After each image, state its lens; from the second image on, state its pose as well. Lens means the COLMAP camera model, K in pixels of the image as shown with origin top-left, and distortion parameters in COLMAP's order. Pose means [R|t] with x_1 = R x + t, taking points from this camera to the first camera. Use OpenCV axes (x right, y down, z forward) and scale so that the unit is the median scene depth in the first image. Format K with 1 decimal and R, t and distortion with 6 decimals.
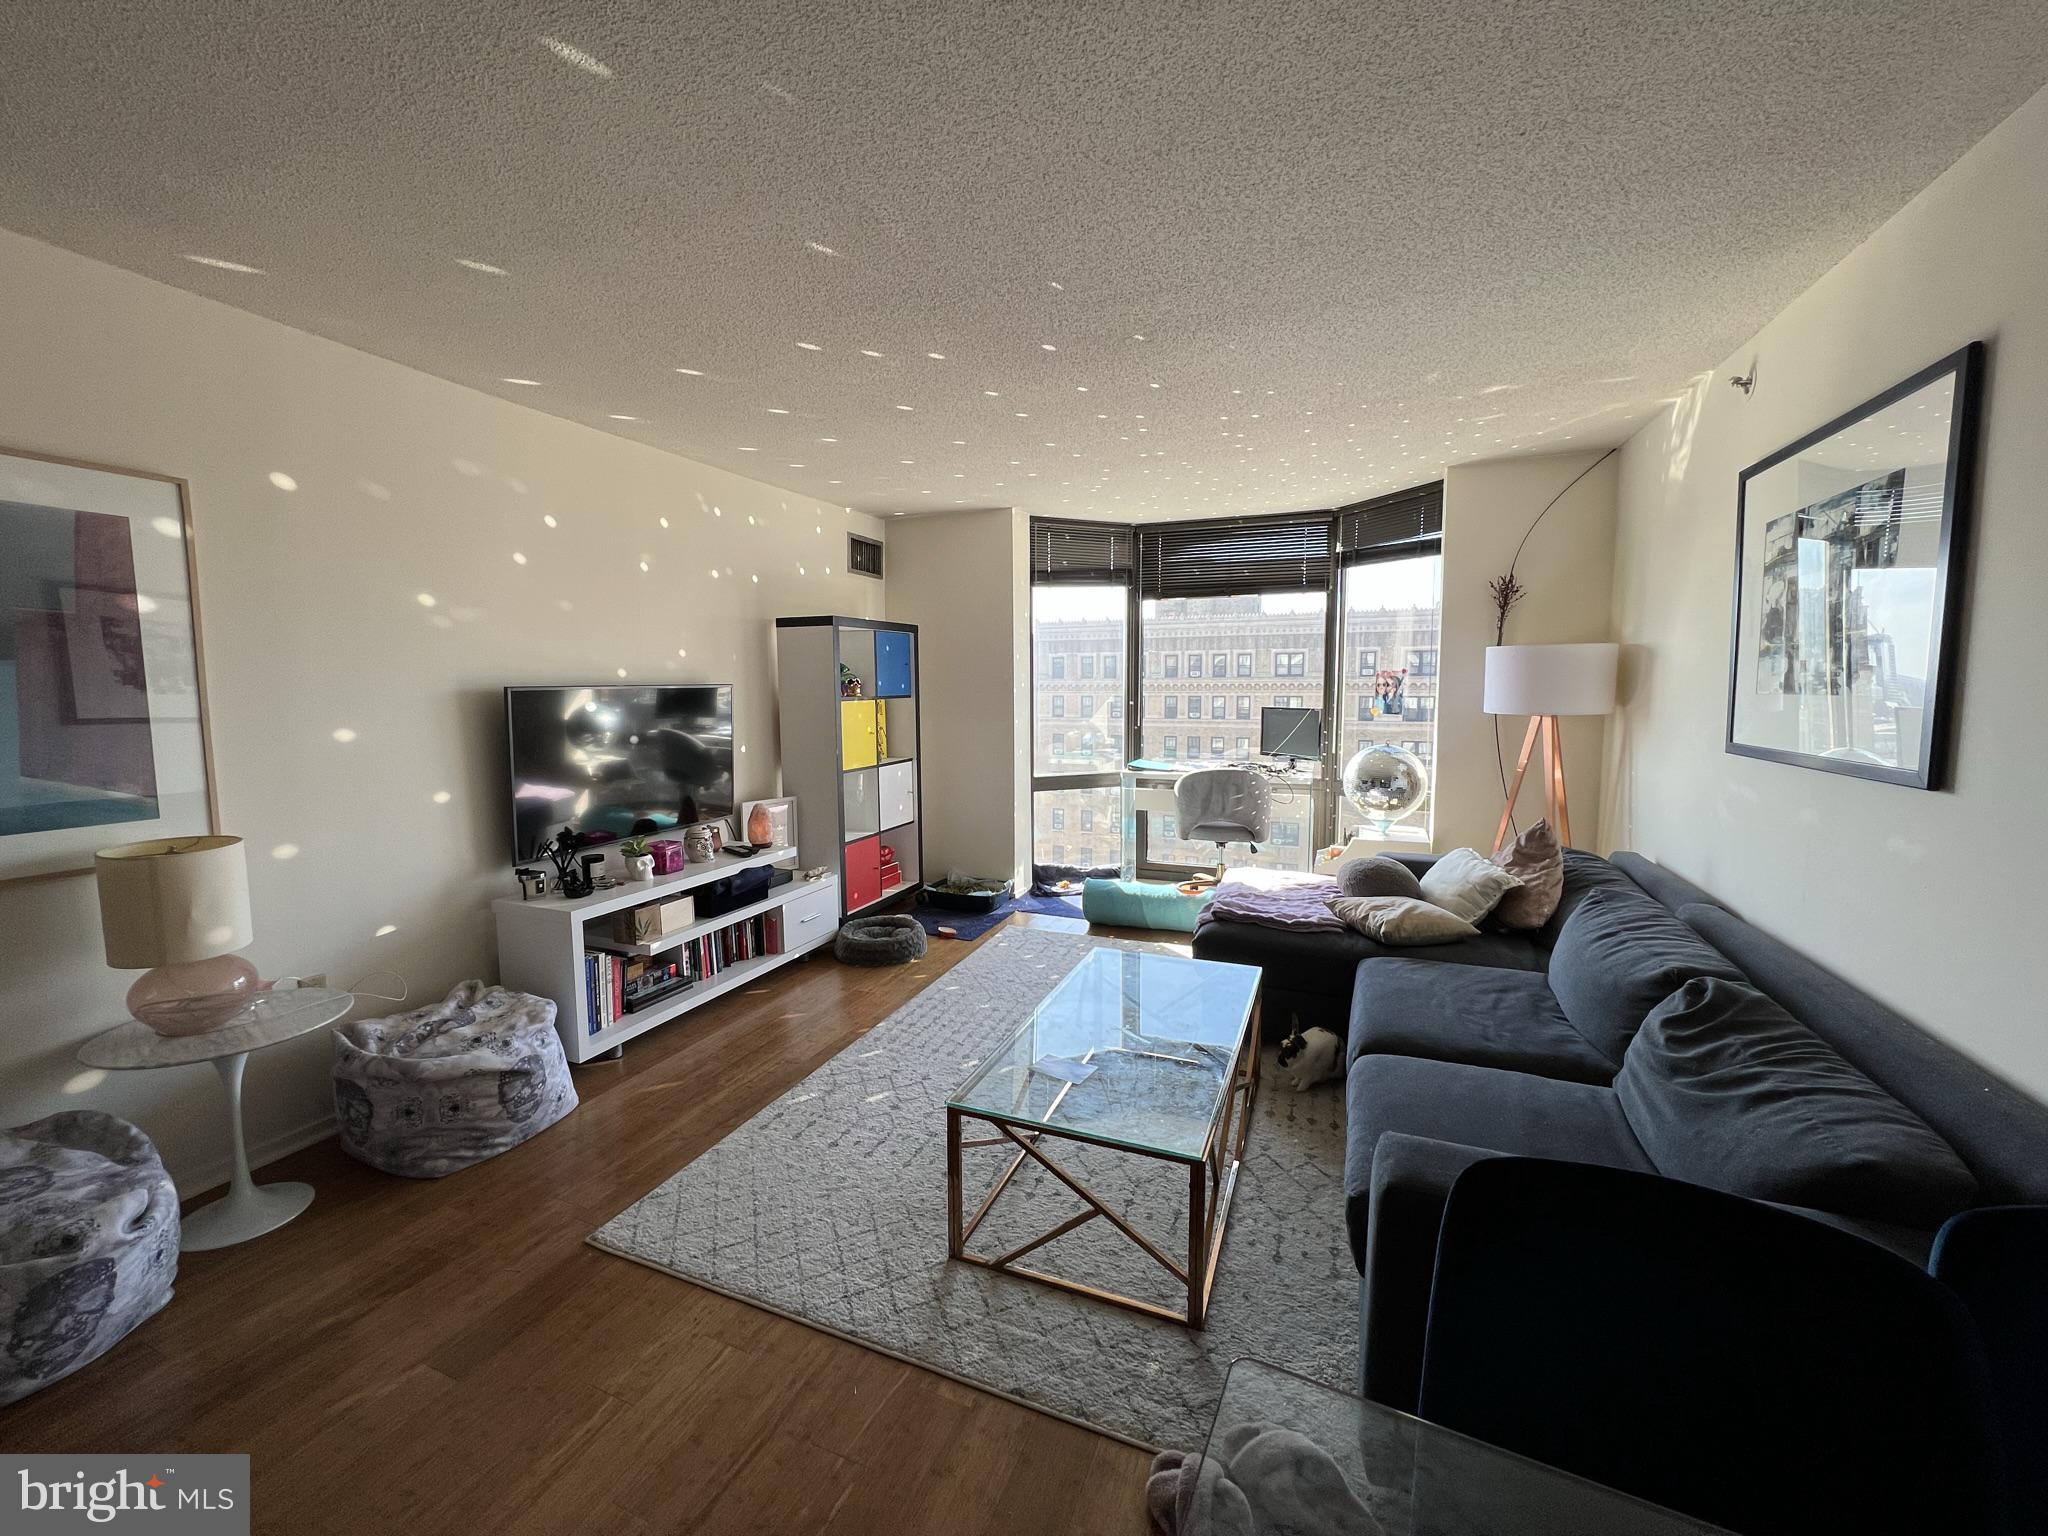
lens RADIAL K [[814.4, 0, 1021.3], [0, 814.4, 764.0], [0, 0, 1]] dist [-0.003532, 0.000132]
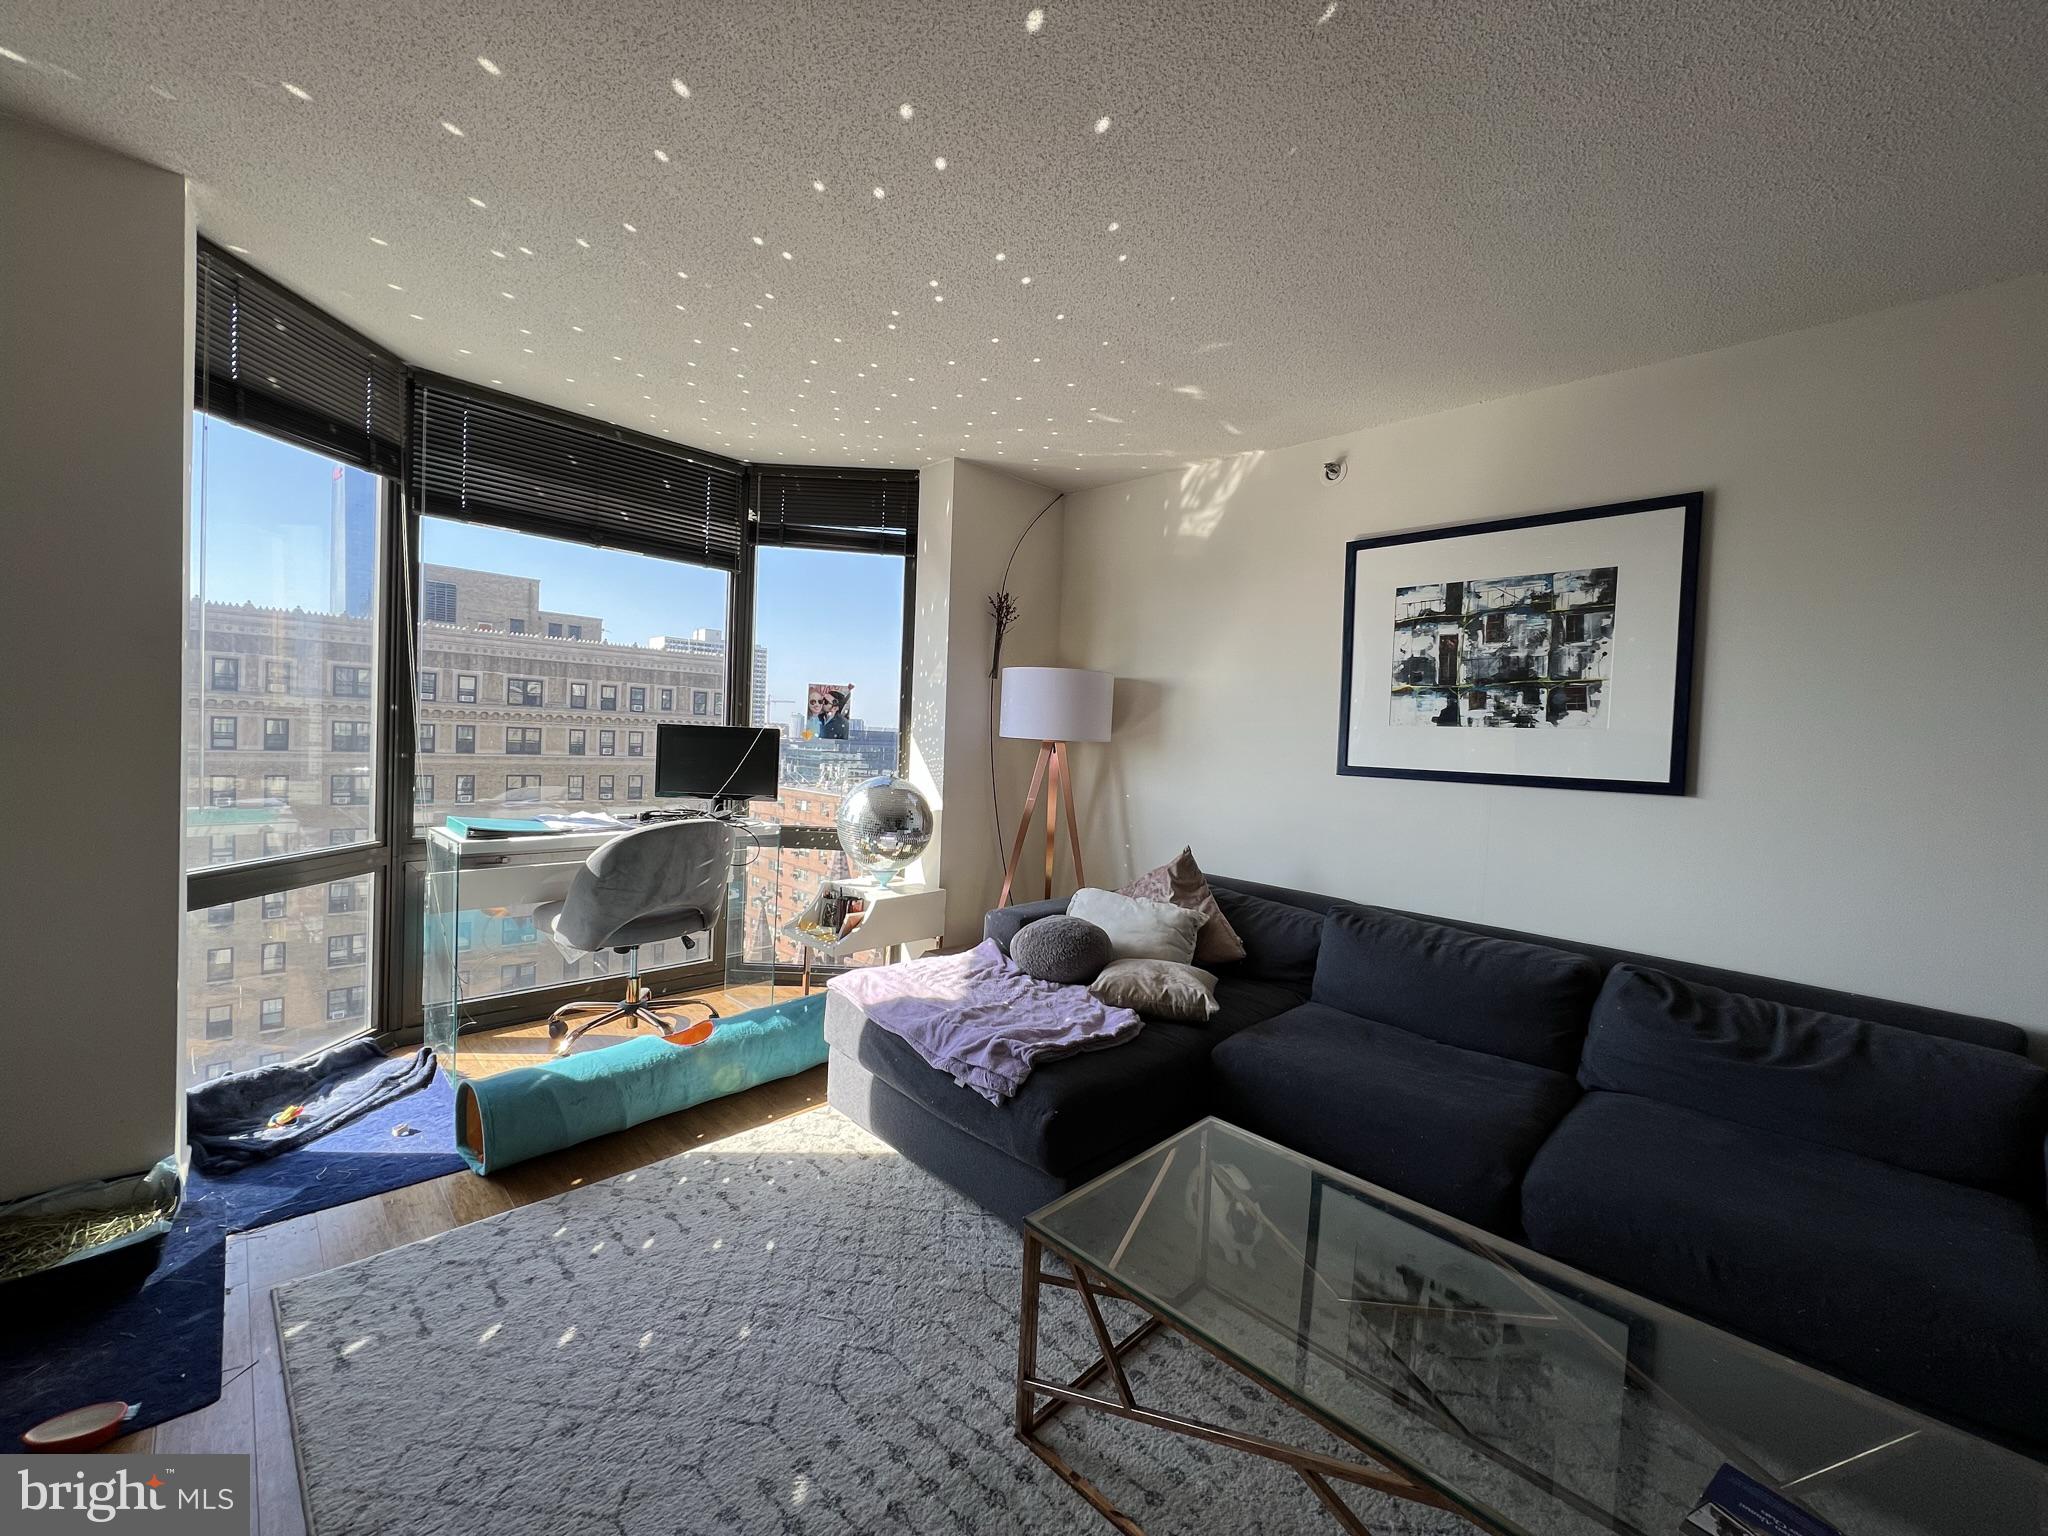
lens RADIAL K [[814.4, 0, 1023.7], [0, 814.4, 763.7], [0, 0, 1]] dist [-0.003532, 0.000132]
pose [[0.380469, -0.006292, 0.924772, -0.248096], [0.043126, 0.999010, -0.010946, -0.022267], [-0.923787, 0.044047, 0.380364, 0.586909]]
